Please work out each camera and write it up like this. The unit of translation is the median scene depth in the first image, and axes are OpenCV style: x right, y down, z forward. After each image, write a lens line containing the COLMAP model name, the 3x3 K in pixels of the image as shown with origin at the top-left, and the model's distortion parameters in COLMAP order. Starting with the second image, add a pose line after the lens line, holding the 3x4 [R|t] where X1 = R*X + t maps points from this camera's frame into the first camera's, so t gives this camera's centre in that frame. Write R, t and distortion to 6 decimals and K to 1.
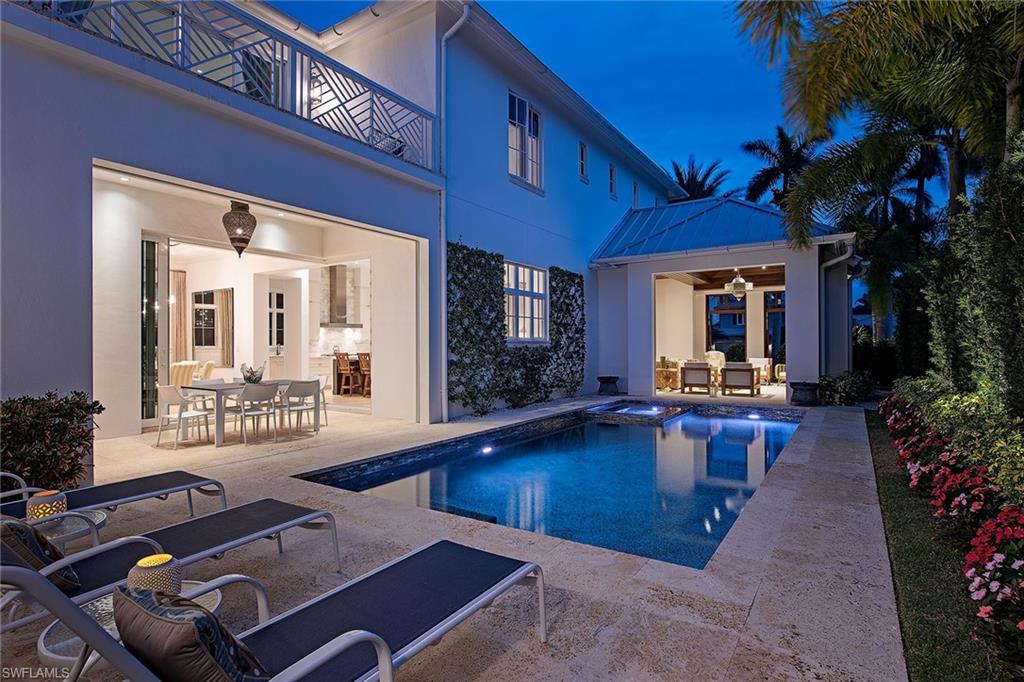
lens RADIAL K [[519.6, 0, 512.0], [0, 519.6, 341.0], [0, 0, 1]] dist [0.000538, -0.000049]
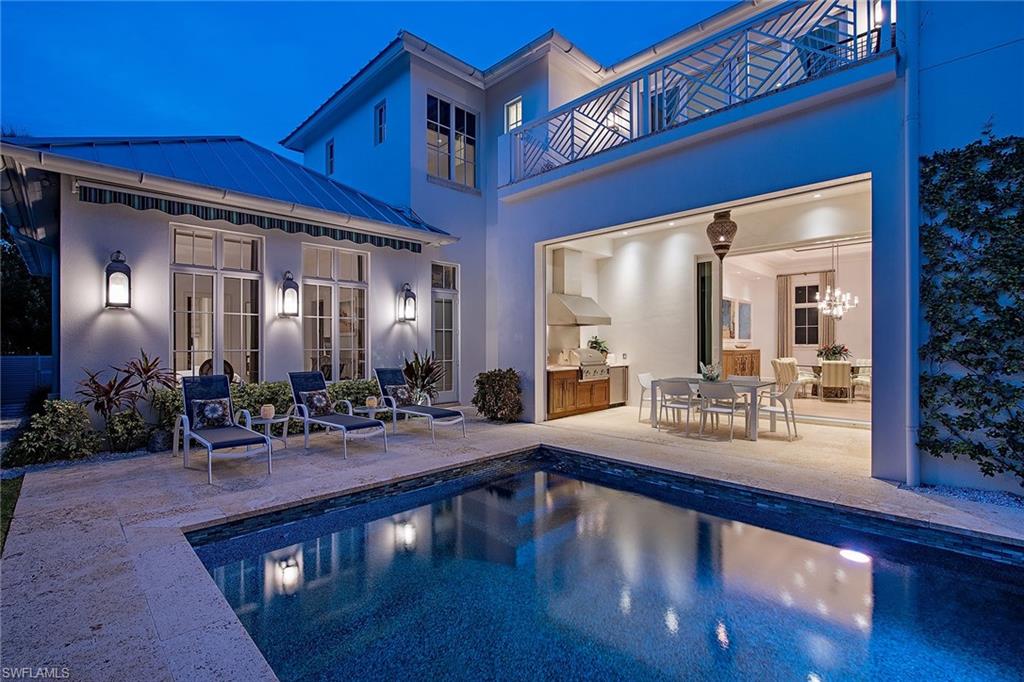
lens RADIAL K [[454.8, 0, 512.0], [0, 454.8, 341.0], [0, 0, 1]] dist [-0.011196, 0.000040]
pose [[-0.202635, -0.000352, -0.979254, 0.481577], [0.011467, 0.999931, -0.002733, -0.002141], [0.979187, -0.011783, -0.202617, 0.759426]]
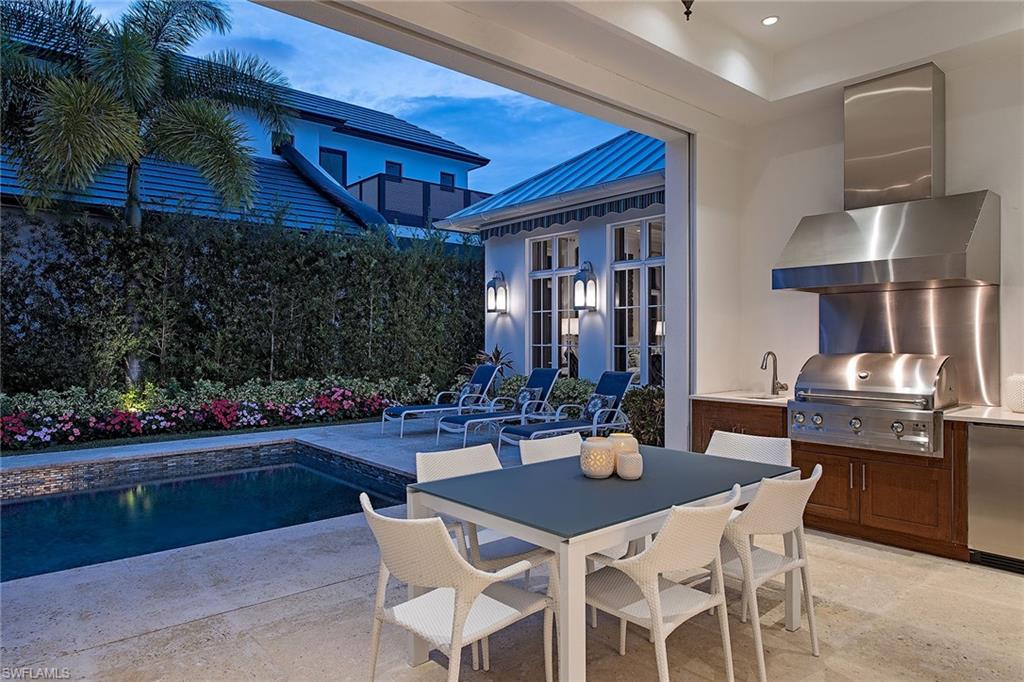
lens RADIAL K [[630.7, 0, 512.0], [0, 630.7, 341.0], [0, 0, 1]] dist [0.001502, 0.000341]
pose [[-0.959440, 0.005791, 0.281853, -0.472467], [0.004033, 0.999969, -0.006814, 0.007223], [-0.281883, -0.005401, -0.959433, 1.296123]]
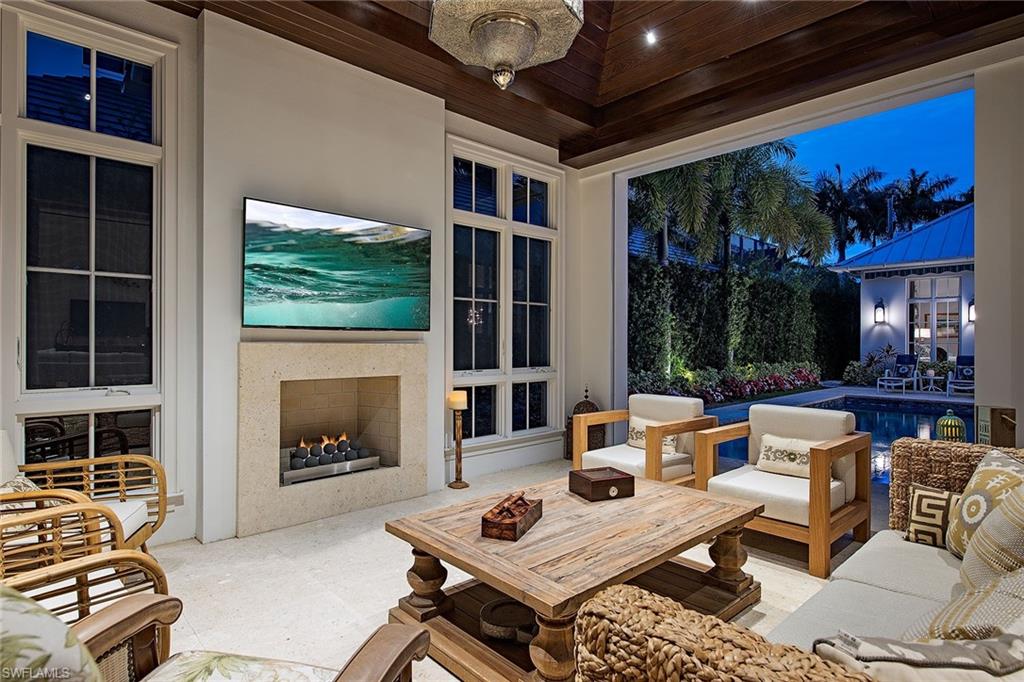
lens RADIAL K [[551.5, 0, 512.0], [0, 551.5, 341.0], [0, 0, 1]] dist [0.000154, 0.001011]
pose [[-0.972382, 0.003391, 0.233369, 0.718239], [0.001061, 0.999948, -0.010110, 0.017808], [-0.233391, -0.009583, -0.972336, 2.167618]]
